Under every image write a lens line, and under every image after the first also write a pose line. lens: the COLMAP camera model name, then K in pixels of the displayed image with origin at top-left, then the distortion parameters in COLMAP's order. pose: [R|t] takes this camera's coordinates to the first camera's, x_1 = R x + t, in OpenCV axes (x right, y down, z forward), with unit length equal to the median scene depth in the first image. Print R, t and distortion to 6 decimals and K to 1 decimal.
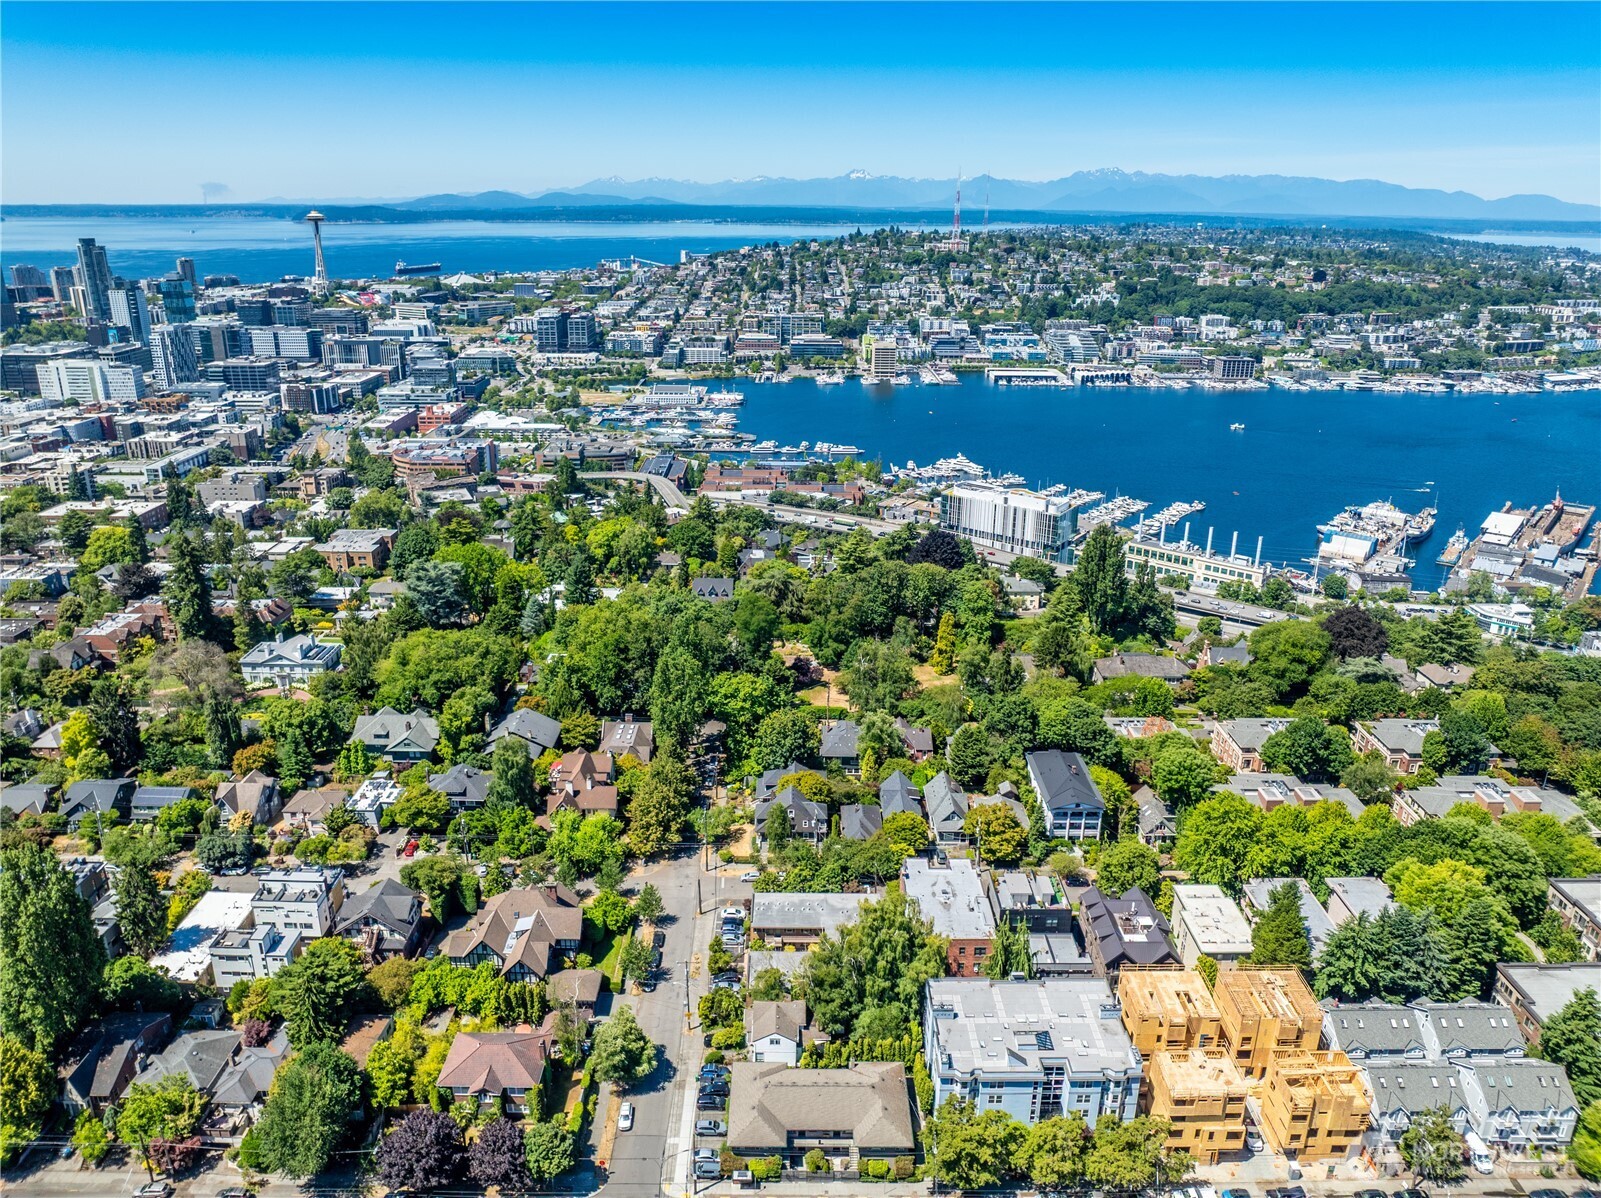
lens RADIAL K [[1120.7, 0, 800.5], [0, 1120.7, 599.0], [0, 0, 1]] dist [-0.034146, -0.002826]
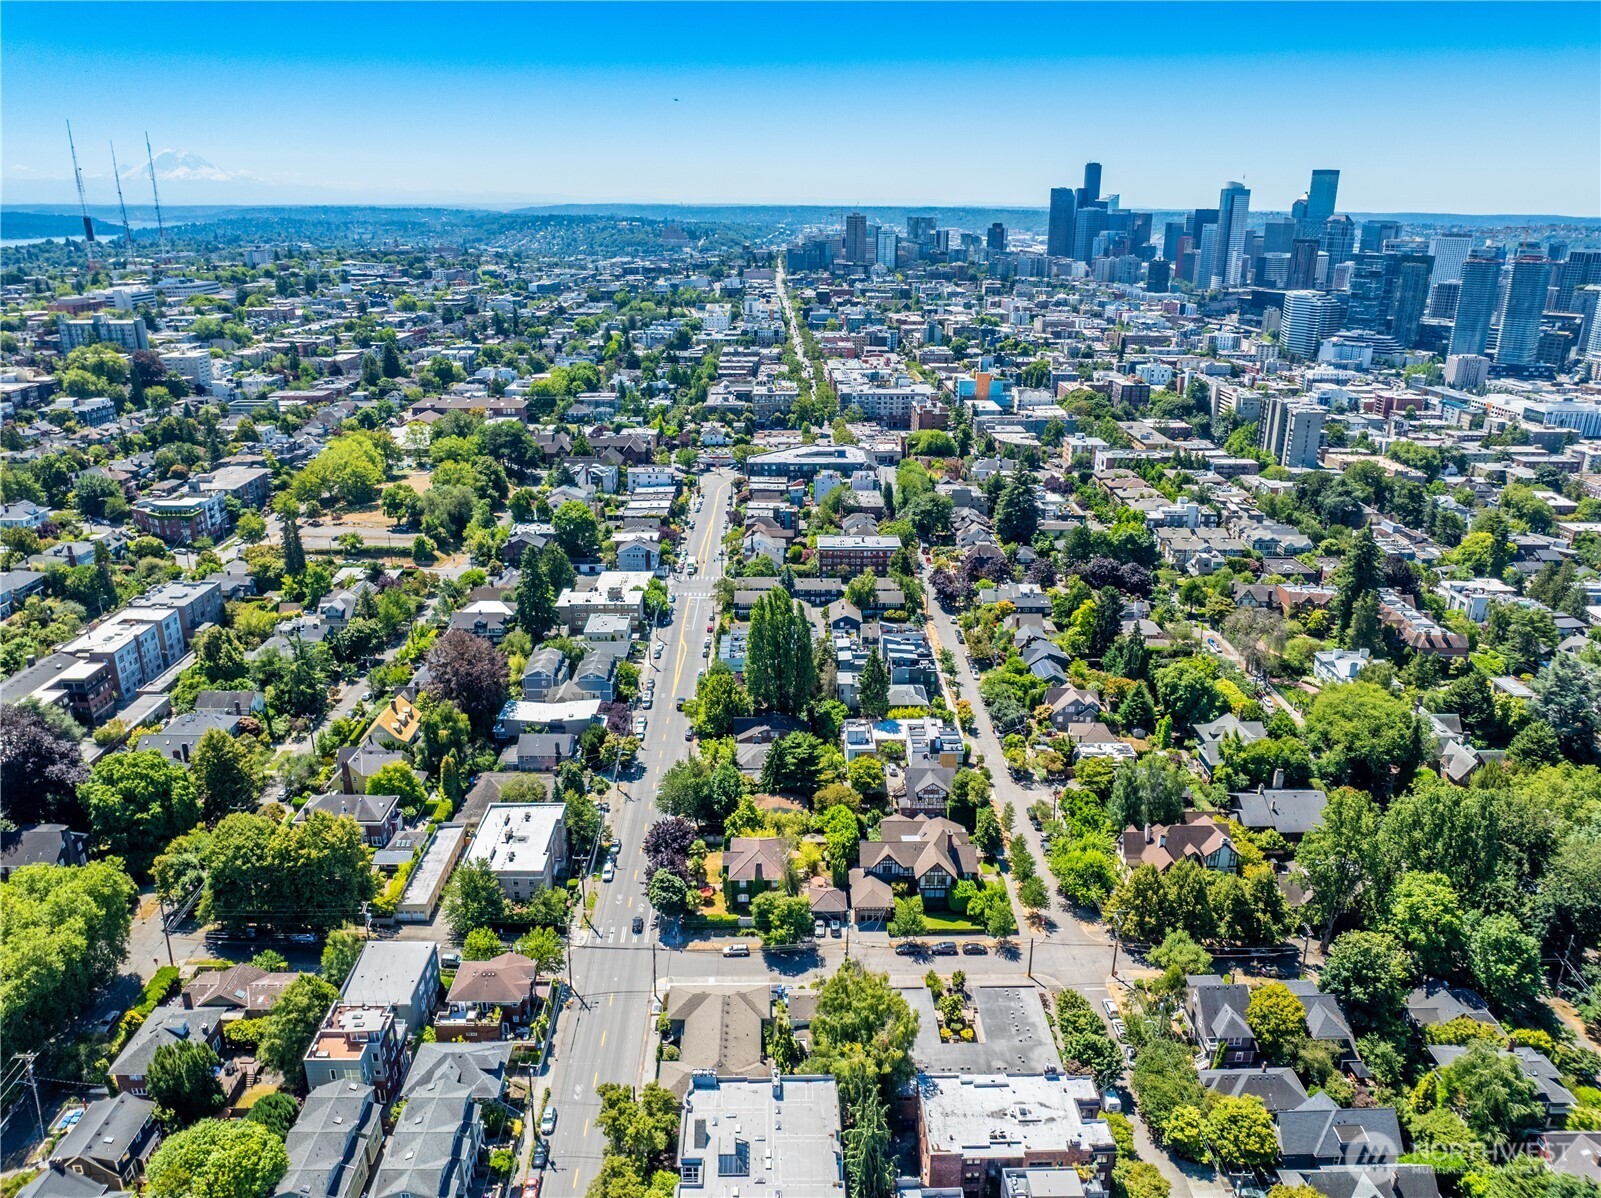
lens RADIAL K [[1129.7, 0, 800.5], [0, 1129.7, 599.0], [0, 0, 1]] dist [-0.042162, 0.007686]
pose [[0.022540, 0.318413, -0.947684, 0.456014], [-0.332992, 0.896189, 0.293191, -0.136731], [0.942660, 0.308963, 0.126229, 0.401735]]
